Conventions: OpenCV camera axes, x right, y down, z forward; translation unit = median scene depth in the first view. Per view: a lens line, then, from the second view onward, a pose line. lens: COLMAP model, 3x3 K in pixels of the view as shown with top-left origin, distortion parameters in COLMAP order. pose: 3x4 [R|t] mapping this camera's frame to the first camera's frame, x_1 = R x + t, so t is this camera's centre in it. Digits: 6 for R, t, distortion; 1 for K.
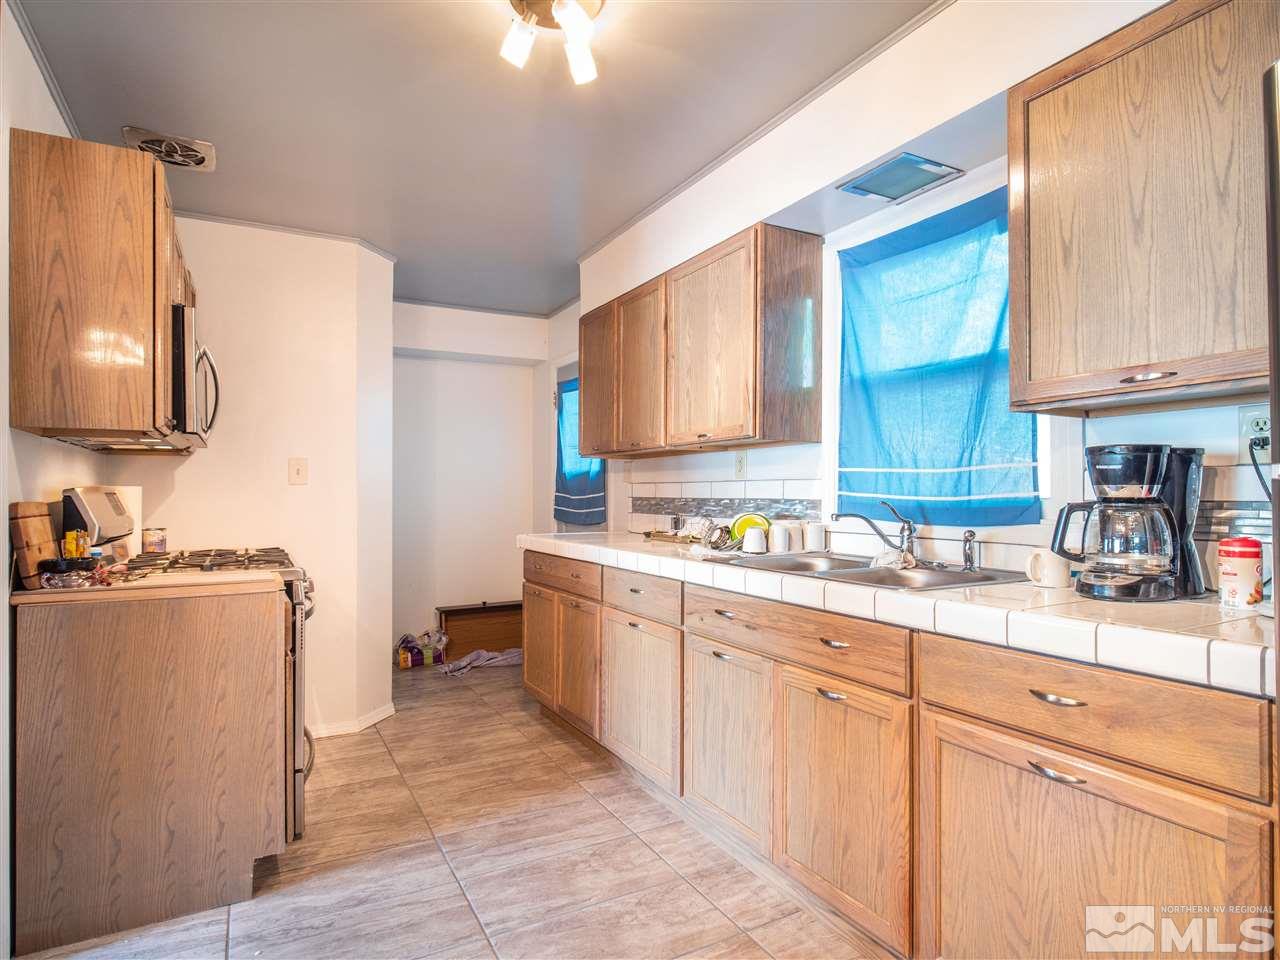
lens RADIAL K [[706.5, 0, 633.7], [0, 706.5, 489.8], [0, 0, 1]] dist [-0.002730, -0.004765]
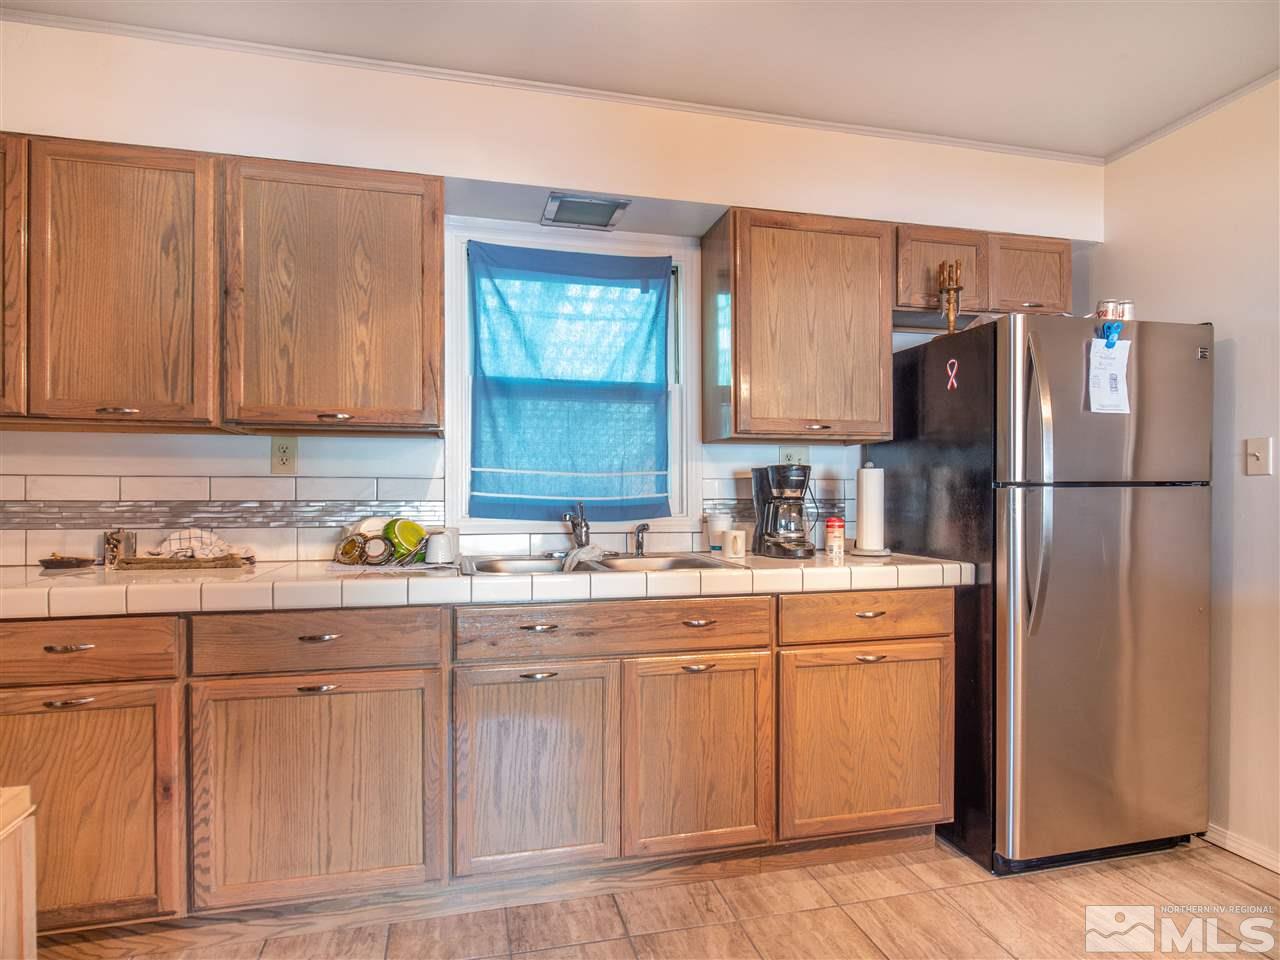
lens RADIAL K [[706.5, 0, 633.7], [0, 706.5, 489.8], [0, 0, 1]] dist [-0.002730, -0.004765]
pose [[0.262017, 0.005017, 0.965050, -0.882717], [-0.006455, 0.999973, -0.003446, 0.002693], [-0.965042, -0.005326, 0.262043, 0.813025]]
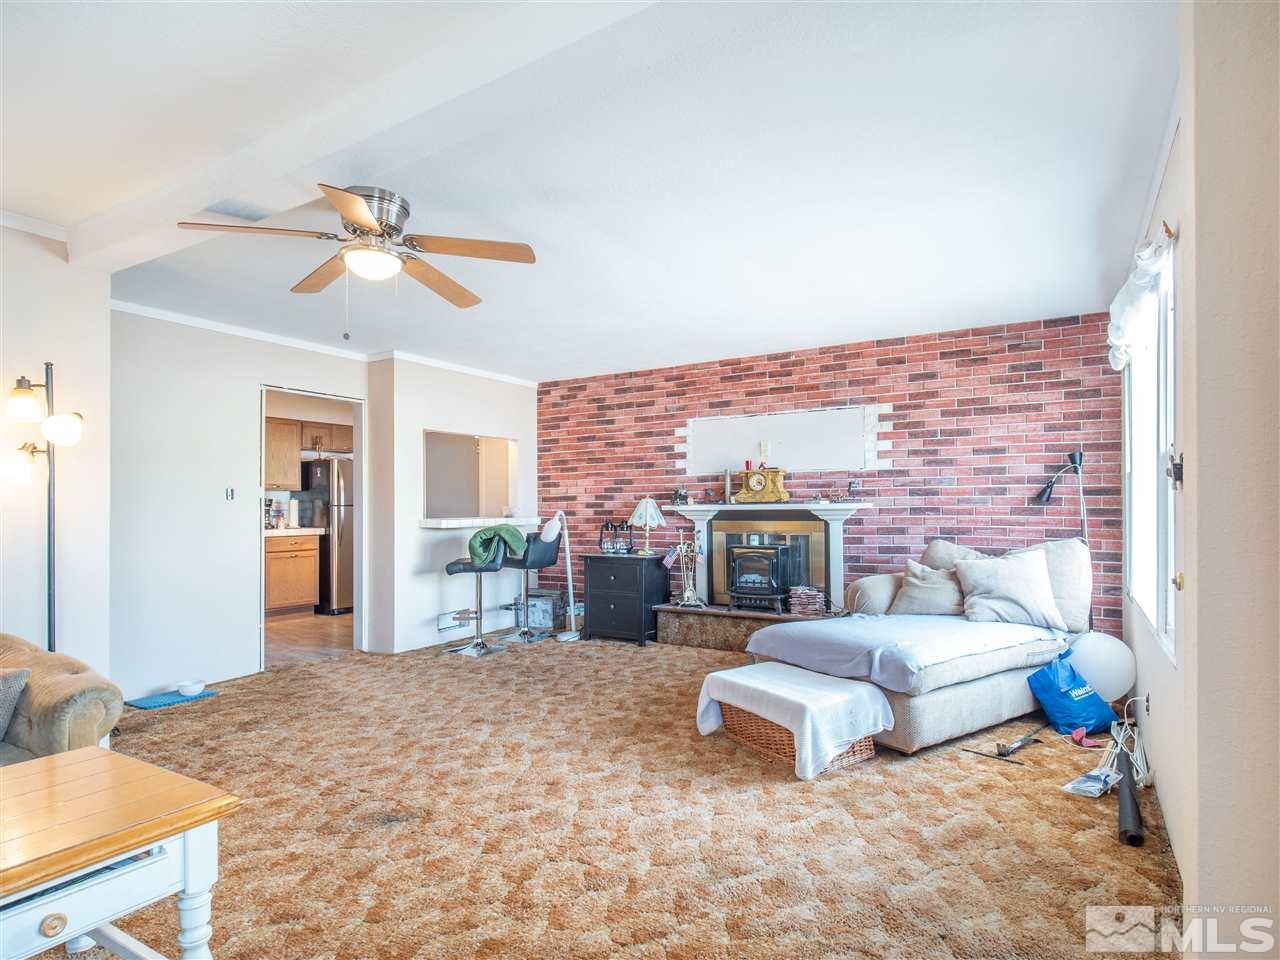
lens RADIAL K [[708.4, 0, 632.1], [0, 708.4, 499.8], [0, 0, 1]] dist [-0.002007, -0.005360]
pose [[-0.487753, 0.015430, 0.872845, -4.323694], [0.002432, 0.999864, -0.016316, 0.028206], [-0.872978, -0.005835, -0.487725, 1.037688]]
